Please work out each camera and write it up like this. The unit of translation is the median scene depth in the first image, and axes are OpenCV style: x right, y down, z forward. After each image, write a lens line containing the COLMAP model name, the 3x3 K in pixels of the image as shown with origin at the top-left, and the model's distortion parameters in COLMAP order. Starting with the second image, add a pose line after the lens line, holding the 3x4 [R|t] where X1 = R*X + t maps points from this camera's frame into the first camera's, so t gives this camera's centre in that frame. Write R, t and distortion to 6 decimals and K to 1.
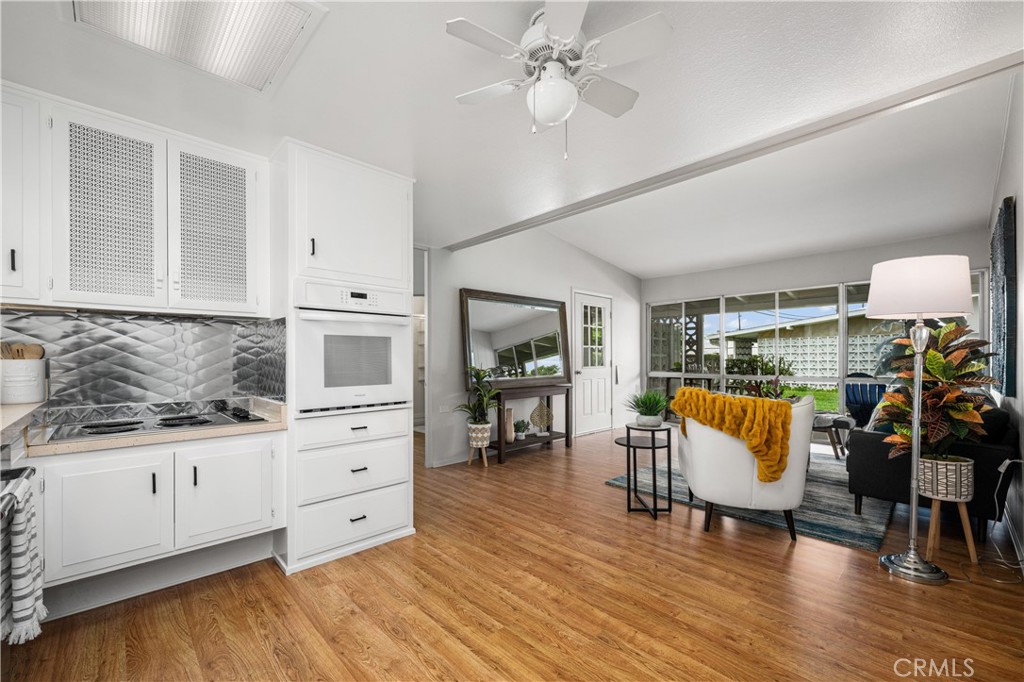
lens RADIAL K [[418.4, 0, 514.0], [0, 418.4, 358.5], [0, 0, 1]] dist [-0.003007, 0.000829]
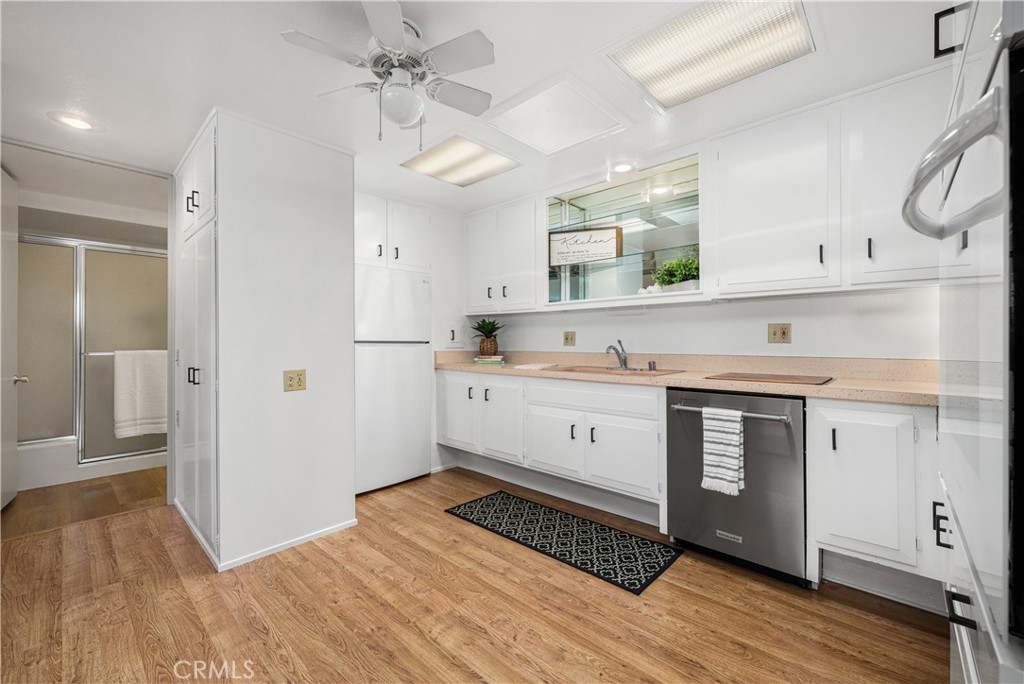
lens RADIAL K [[418.4, 0, 506.6], [0, 418.4, 336.4], [0, 0, 1]] dist [-0.003007, 0.000829]
pose [[-0.998915, 0.004592, -0.046343, -0.078297], [0.004962, 0.999957, -0.007863, -0.002856], [0.046305, -0.008085, -0.998895, 1.266382]]
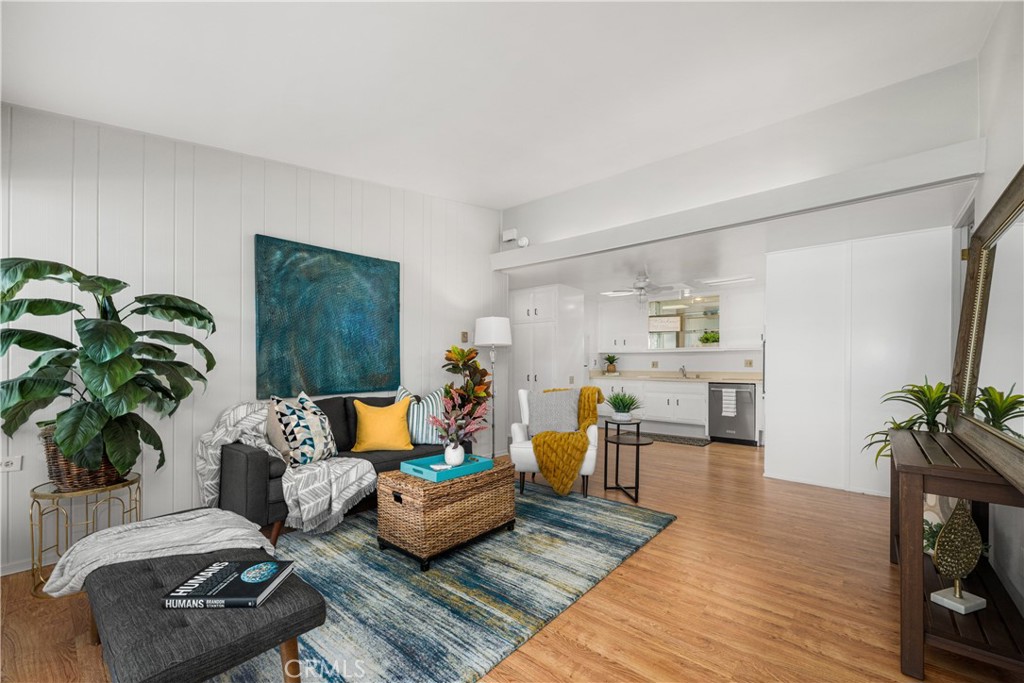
lens RADIAL K [[418.4, 0, 510.0], [0, 418.4, 363.8], [0, 0, 1]] dist [-0.003007, 0.000829]
pose [[-0.996134, -0.002854, -0.087803, 0.986084], [-0.002910, 0.999996, 0.000509, -0.010552], [0.087801, 0.000763, -0.996138, 2.838594]]
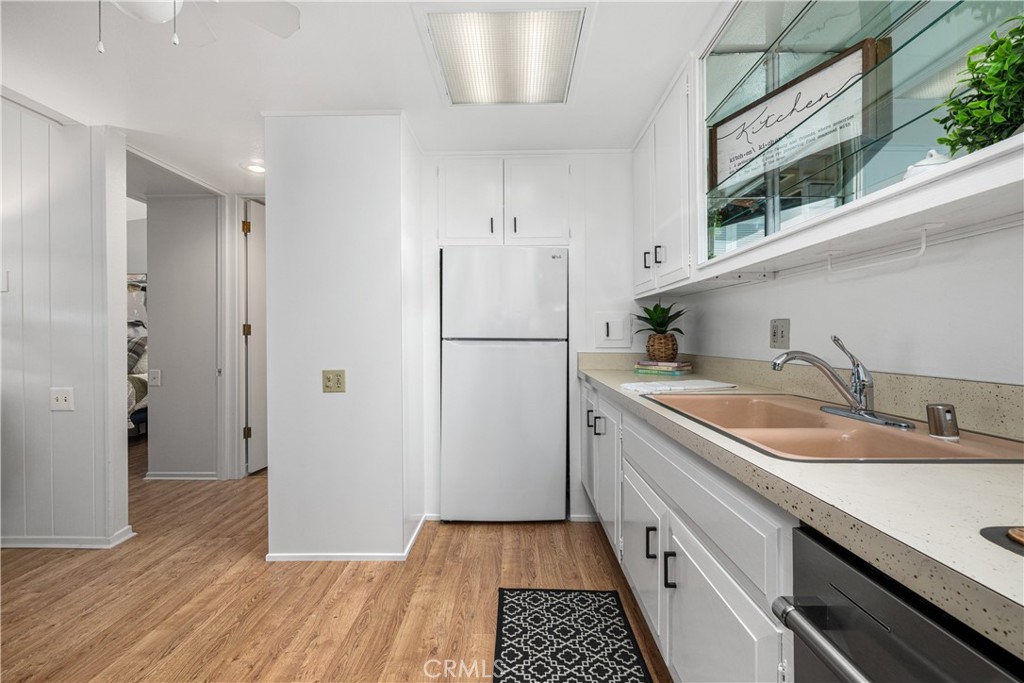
lens RADIAL K [[418.4, 0, 503.0], [0, 418.4, 338.7], [0, 0, 1]] dist [-0.003007, 0.000829]
pose [[-0.708979, 0.005311, 0.705210, -0.522243], [0.006586, 0.999978, -0.000910, 0.001237], [-0.705199, 0.003999, -0.708998, 0.645096]]
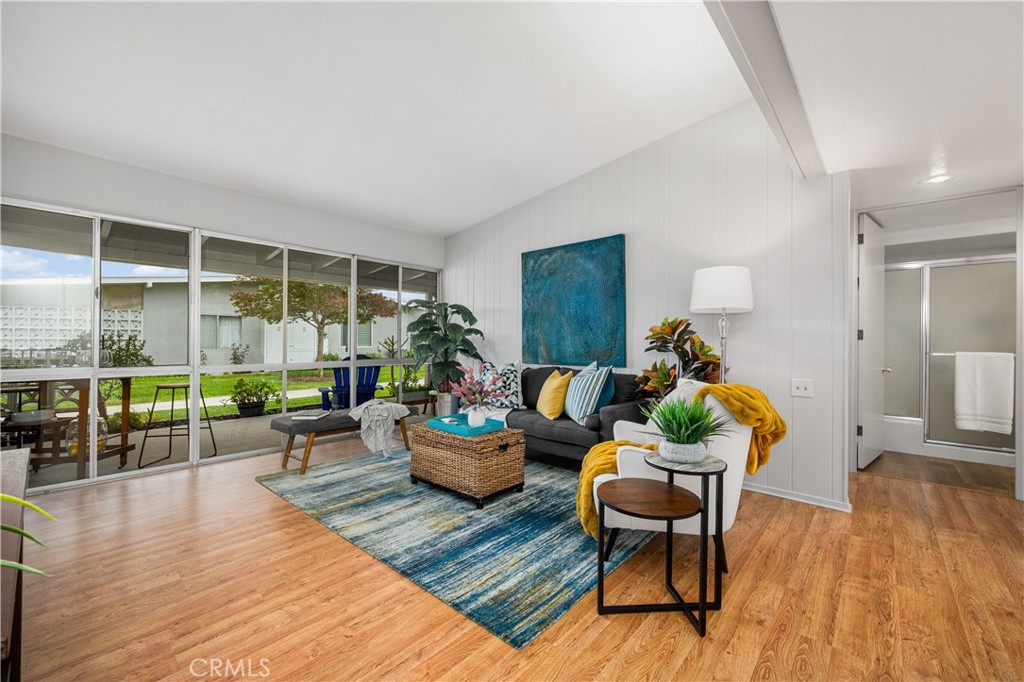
lens RADIAL K [[418.4, 0, 522.1], [0, 418.4, 334.4], [0, 0, 1]] dist [-0.003007, 0.000829]
pose [[-0.088212, 0.011876, 0.996031, -0.297922], [-0.008780, 0.999881, -0.012700, -0.003897], [-0.996063, -0.009865, -0.088097, 1.634223]]
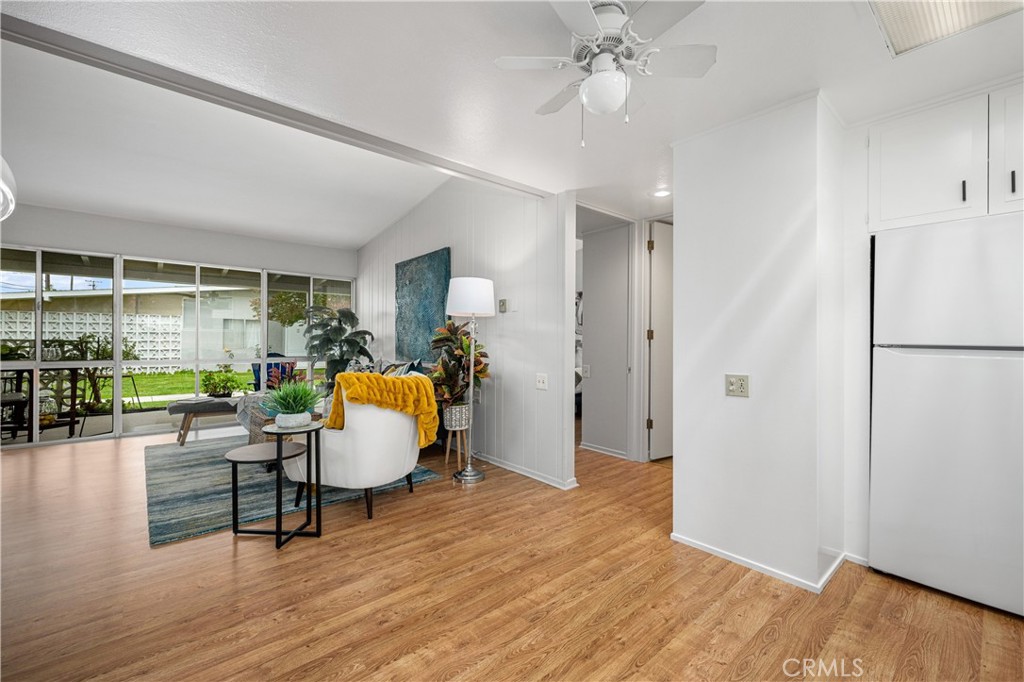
lens RADIAL K [[418.4, 0, 515.3], [0, 418.4, 340.0], [0, 0, 1]] dist [-0.003007, 0.000829]
pose [[0.047561, 0.006960, 0.998844, -0.566935], [-0.009283, 0.999936, -0.006526, 0.000192], [-0.998825, -0.008962, 0.047623, 0.705083]]
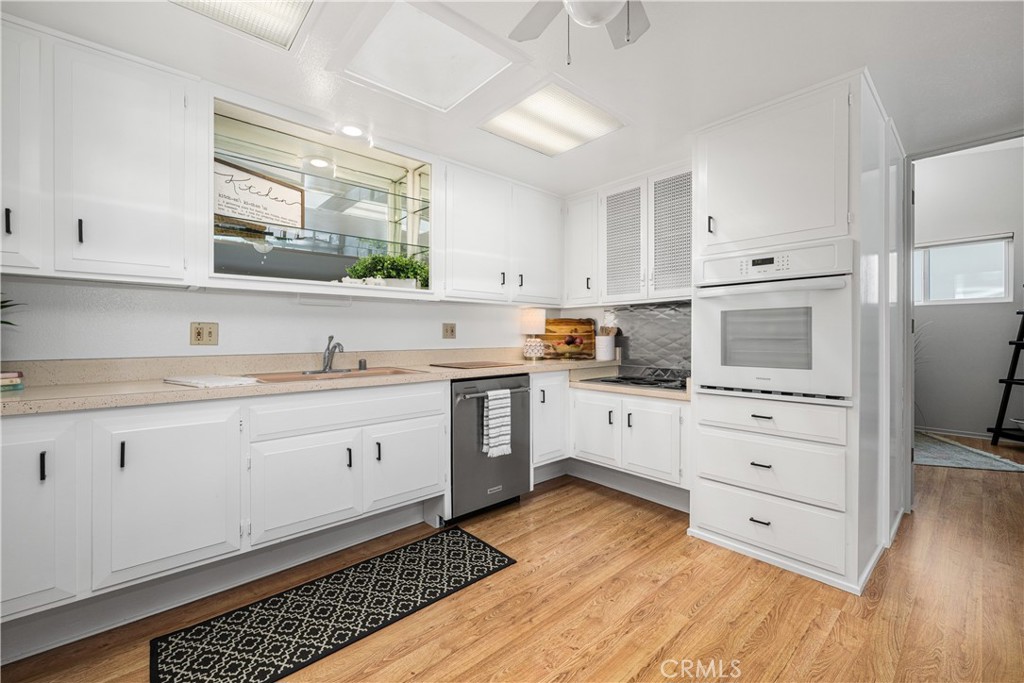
lens RADIAL K [[418.4, 0, 512.8], [0, 418.4, 336.9], [0, 0, 1]] dist [-0.003007, 0.000829]
pose [[-0.037393, 0.003709, -0.999294, 0.510758], [0.001500, 0.999992, 0.003656, -0.001351], [0.999300, -0.001362, -0.037398, 0.531697]]
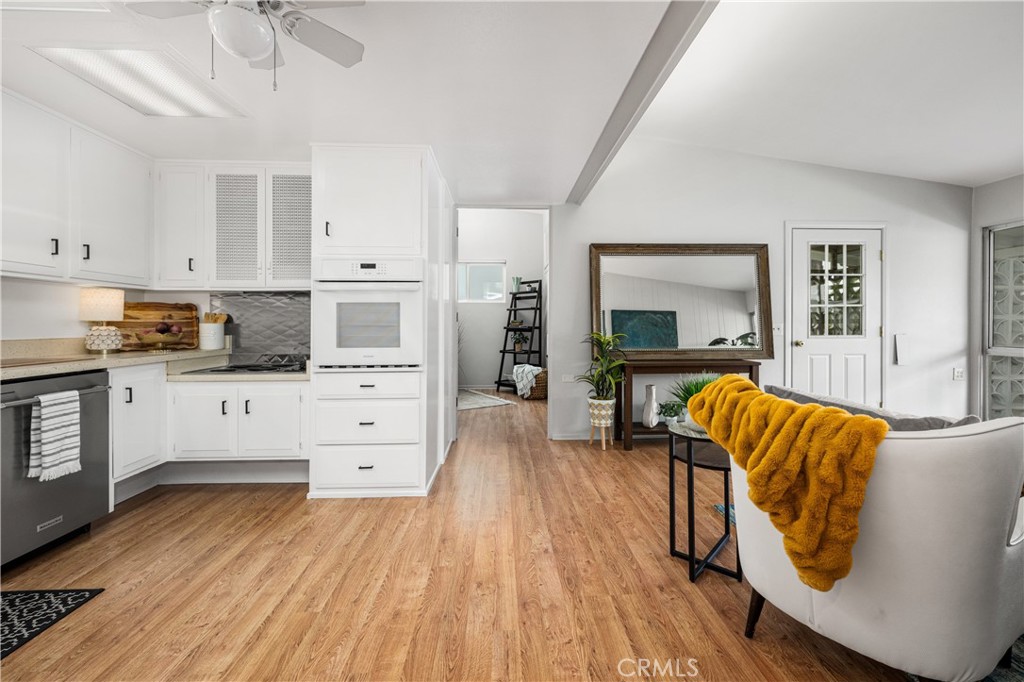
lens RADIAL K [[418.4, 0, 517.3], [0, 418.4, 326.1], [0, 0, 1]] dist [-0.003007, 0.000829]
pose [[0.751282, 0.006859, -0.659945, 0.673055], [-0.002246, 0.999967, 0.007836, -0.002397], [0.659977, -0.004405, 0.751273, 0.435776]]
